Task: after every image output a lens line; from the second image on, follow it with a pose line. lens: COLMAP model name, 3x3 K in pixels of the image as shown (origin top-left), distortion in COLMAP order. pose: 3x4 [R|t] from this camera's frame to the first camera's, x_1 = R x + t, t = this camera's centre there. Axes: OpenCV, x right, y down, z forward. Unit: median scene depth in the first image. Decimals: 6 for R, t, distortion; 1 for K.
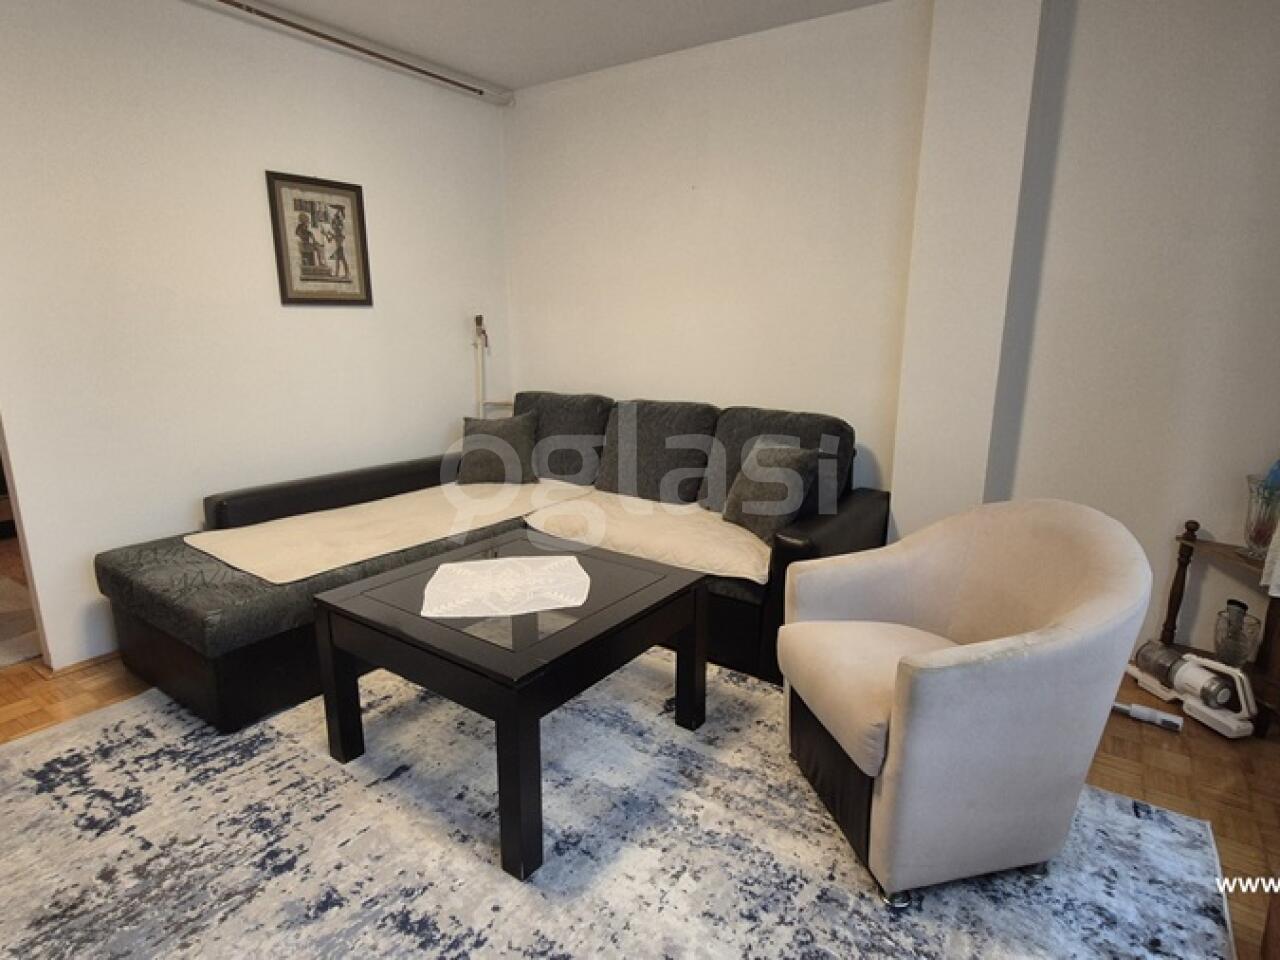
lens RADIAL K [[702.3, 0, 644.4], [0, 702.3, 478.8], [0, 0, 1]] dist [0.022514, -0.000439]
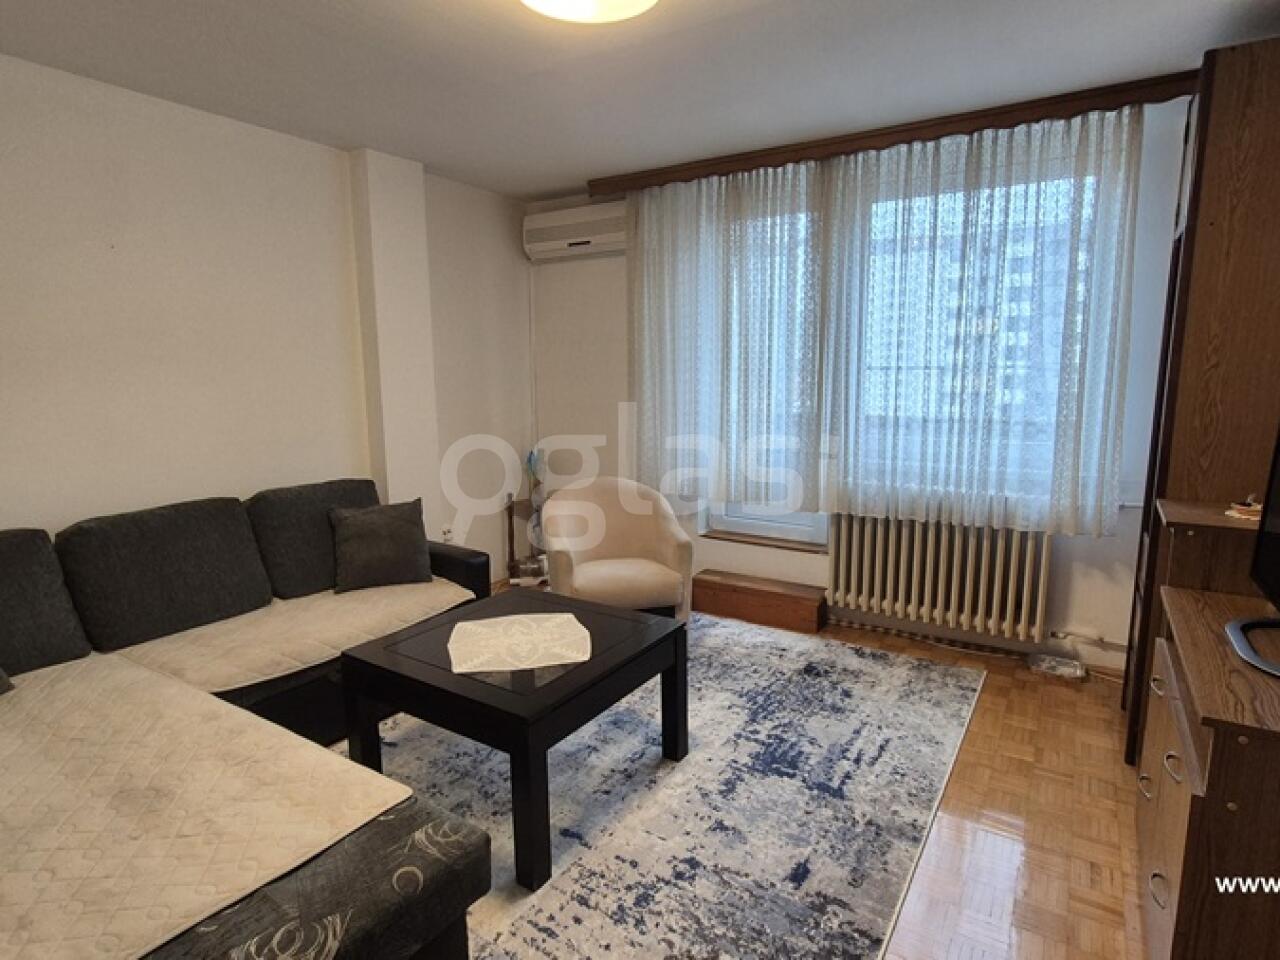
lens RADIAL K [[702.3, 0, 643.0], [0, 702.3, 480.2], [0, 0, 1]] dist [0.022514, -0.000439]
pose [[-0.039222, -0.162245, 0.985971, -1.592272], [0.228531, 0.959120, 0.166918, -0.298808], [-0.972746, 0.231872, -0.000541, 0.937125]]
